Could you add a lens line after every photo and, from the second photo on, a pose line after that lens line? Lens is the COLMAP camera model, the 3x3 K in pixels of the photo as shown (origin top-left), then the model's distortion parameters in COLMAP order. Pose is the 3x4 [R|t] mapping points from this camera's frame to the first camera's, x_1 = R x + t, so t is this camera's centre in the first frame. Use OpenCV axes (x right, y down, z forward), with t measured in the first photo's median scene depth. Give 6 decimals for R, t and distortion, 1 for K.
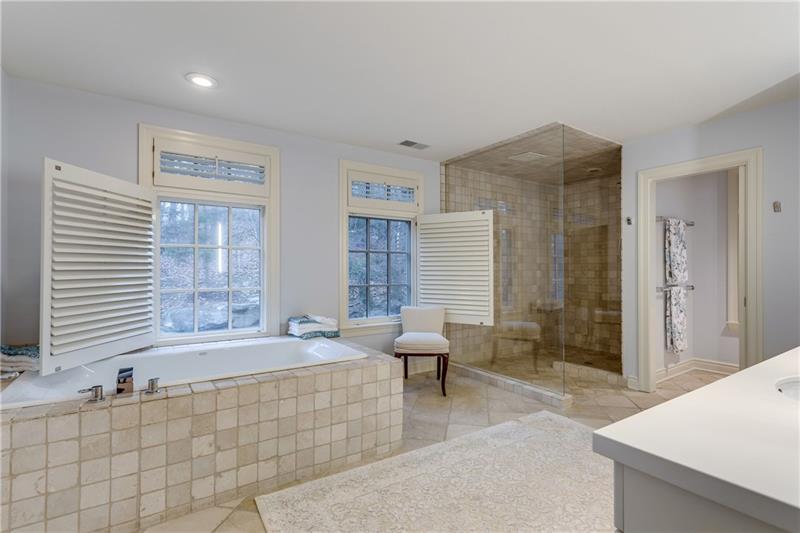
lens RADIAL K [[388.6, 0, 400.4], [0, 388.6, 267.6], [0, 0, 1]] dist [-0.004239, 0.000649]
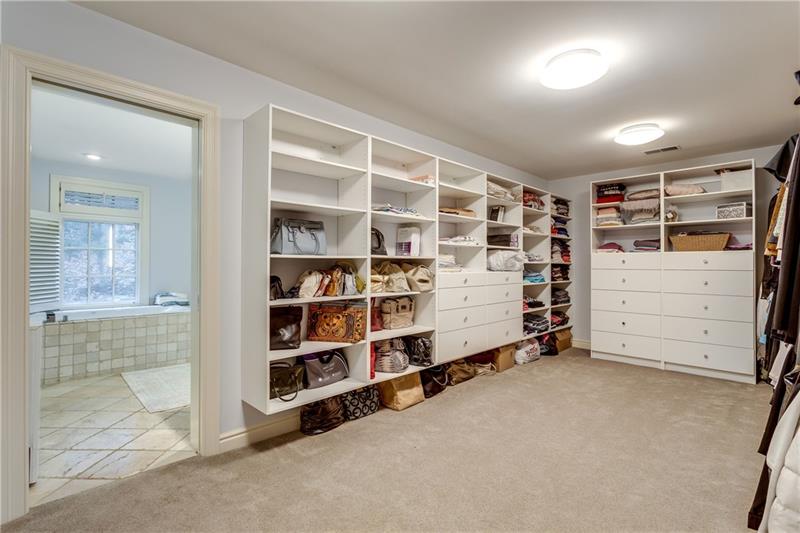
lens RADIAL K [[388.6, 0, 400.7], [0, 388.6, 263.0], [0, 0, 1]] dist [-0.004239, 0.000649]
pose [[0.981650, 0.002138, 0.190678, 0.462485], [-0.001647, 0.999995, -0.002730, 0.005096], [-0.190682, 0.002366, 0.981649, -0.877629]]
